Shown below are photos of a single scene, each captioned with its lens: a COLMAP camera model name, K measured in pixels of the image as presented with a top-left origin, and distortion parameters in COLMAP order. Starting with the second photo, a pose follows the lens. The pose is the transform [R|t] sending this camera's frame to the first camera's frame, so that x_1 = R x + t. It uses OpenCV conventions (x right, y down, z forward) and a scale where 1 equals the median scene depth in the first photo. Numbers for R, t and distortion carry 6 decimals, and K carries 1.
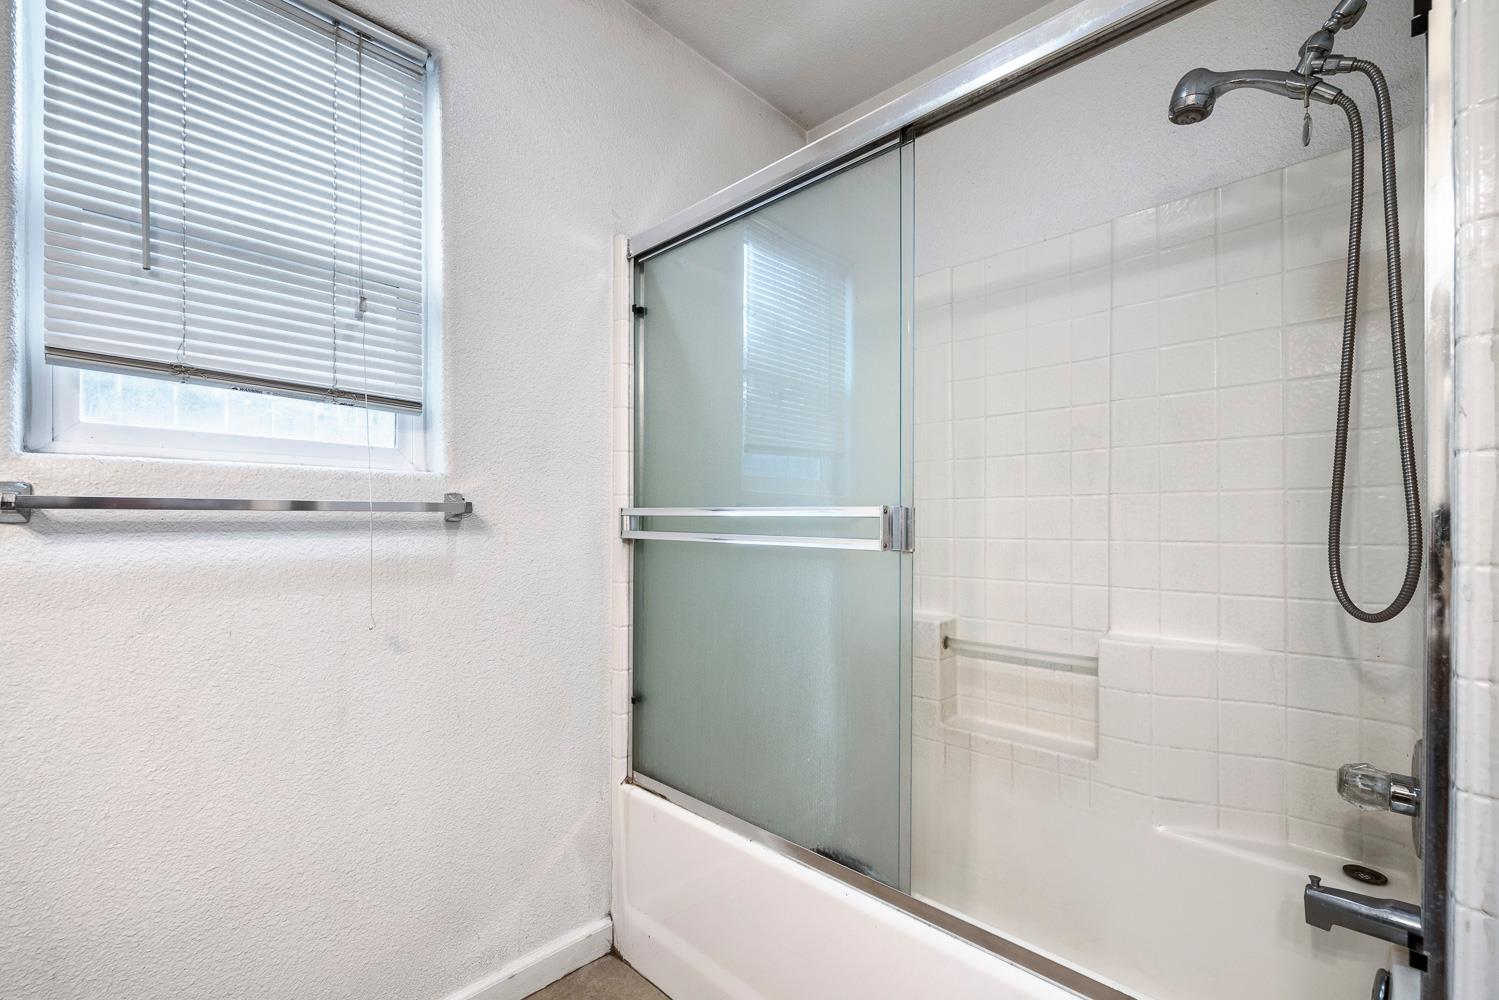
lens RADIAL K [[643.2, 0, 749.0], [0, 643.2, 519.2], [0, 0, 1]] dist [0.003068, -0.000407]
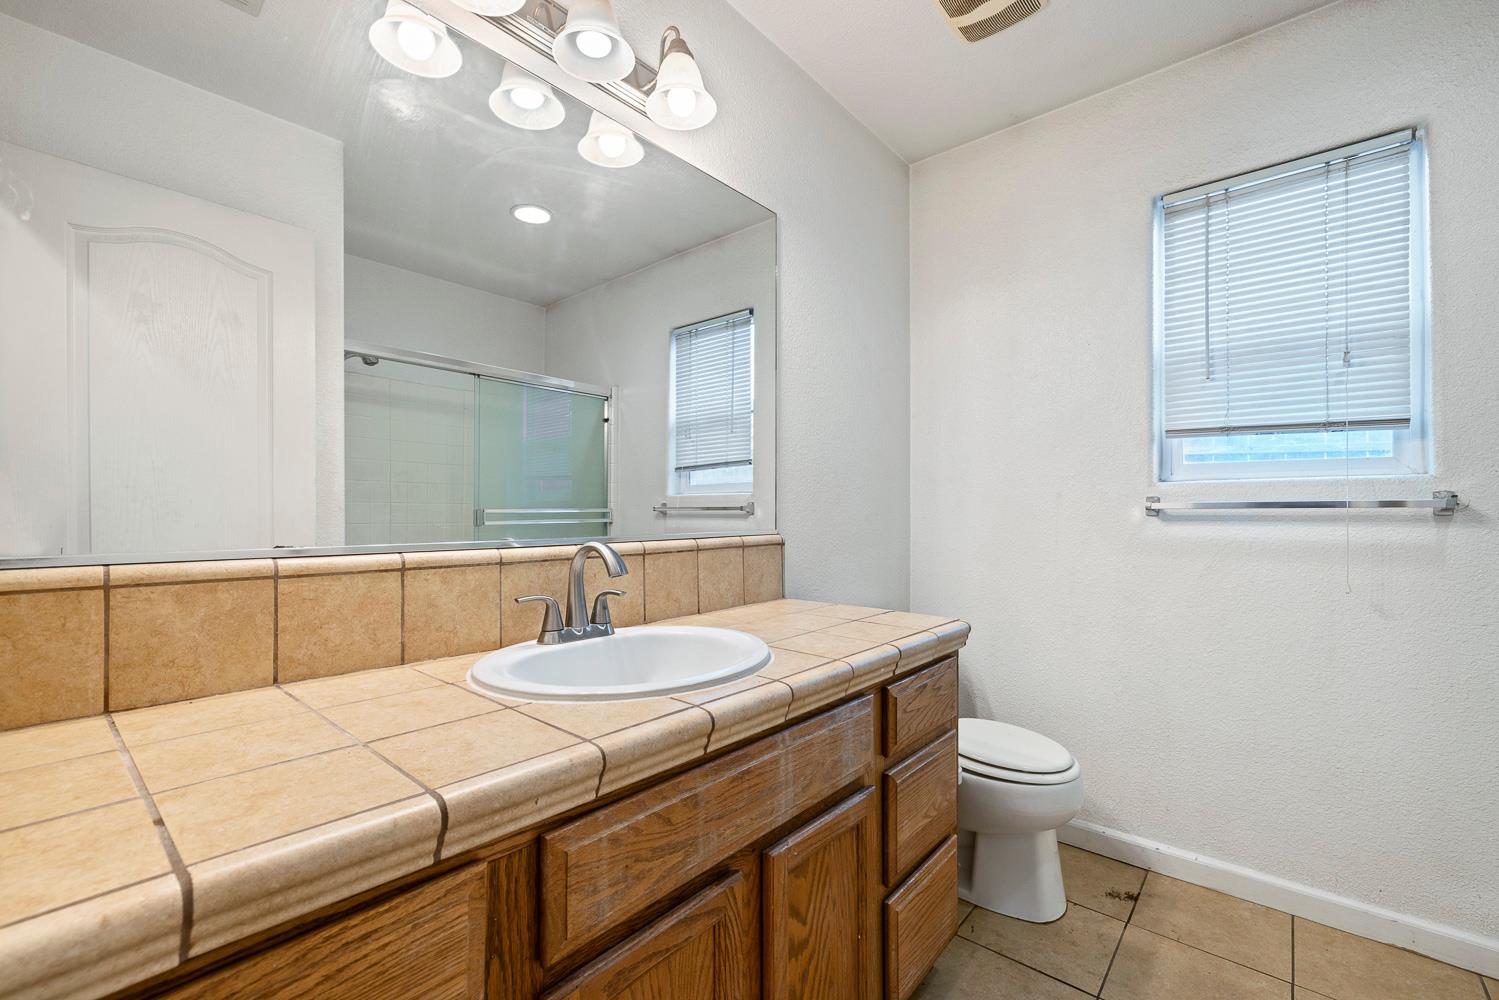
lens RADIAL K [[643.2, 0, 747.8], [0, 643.2, 511.0], [0, 0, 1]] dist [0.003068, -0.000407]
pose [[0.043060, -0.012106, -0.998999, 0.686836], [-0.002252, 0.999923, -0.012214, 0.013600], [0.999070, 0.002776, 0.043030, -0.319337]]
